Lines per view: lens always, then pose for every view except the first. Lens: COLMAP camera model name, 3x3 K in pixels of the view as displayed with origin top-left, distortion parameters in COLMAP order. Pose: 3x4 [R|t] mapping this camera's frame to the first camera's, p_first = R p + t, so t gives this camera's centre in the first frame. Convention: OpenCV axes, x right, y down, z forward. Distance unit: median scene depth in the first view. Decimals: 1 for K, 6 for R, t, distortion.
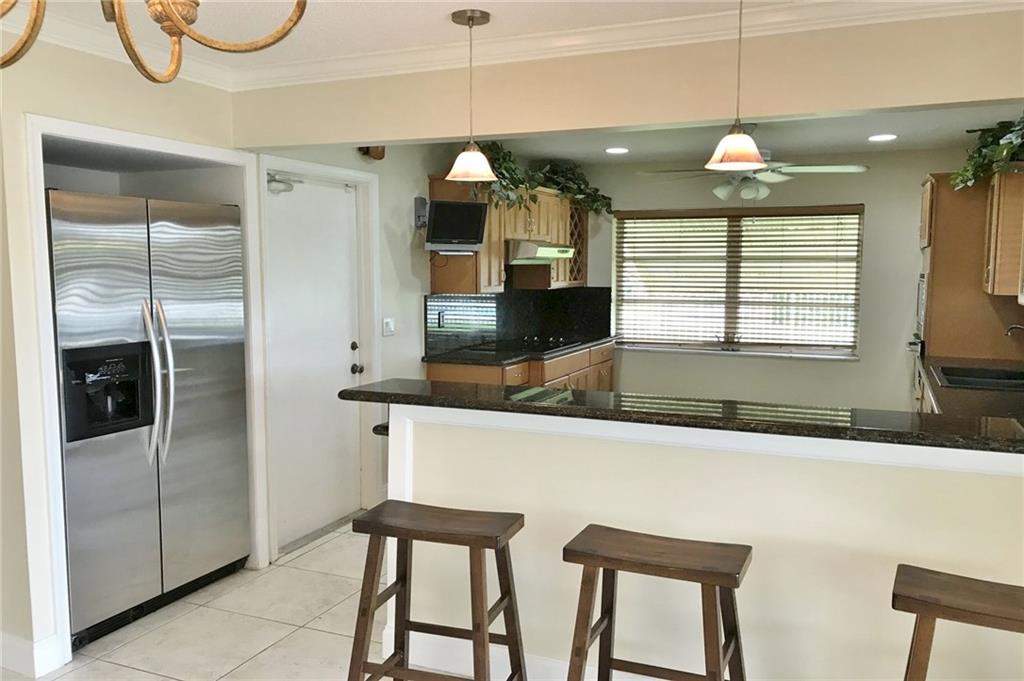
lens RADIAL K [[832.3, 0, 512.0], [0, 832.3, 340.5], [0, 0, 1]] dist [0.089019, -0.137536]
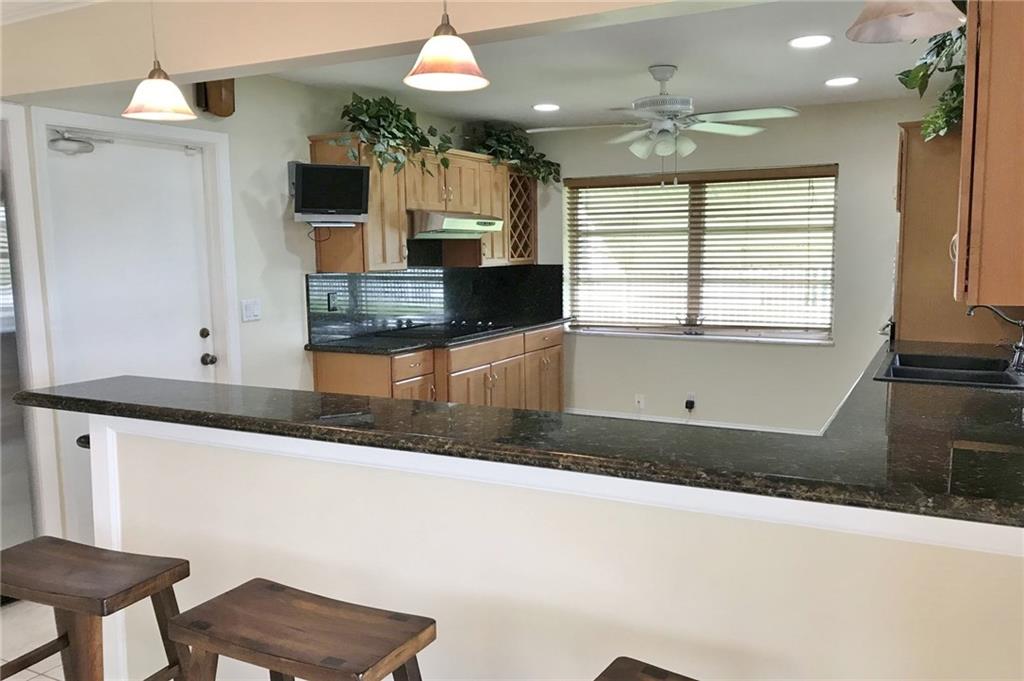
lens RADIAL K [[832.3, 0, 512.0], [0, 832.3, 340.5], [0, 0, 1]] dist [0.089019, -0.137536]
pose [[0.997411, -0.004669, -0.071761, 0.139152], [0.006163, 0.999769, 0.020604, -0.000961], [0.071648, -0.020993, 0.997209, 0.107153]]
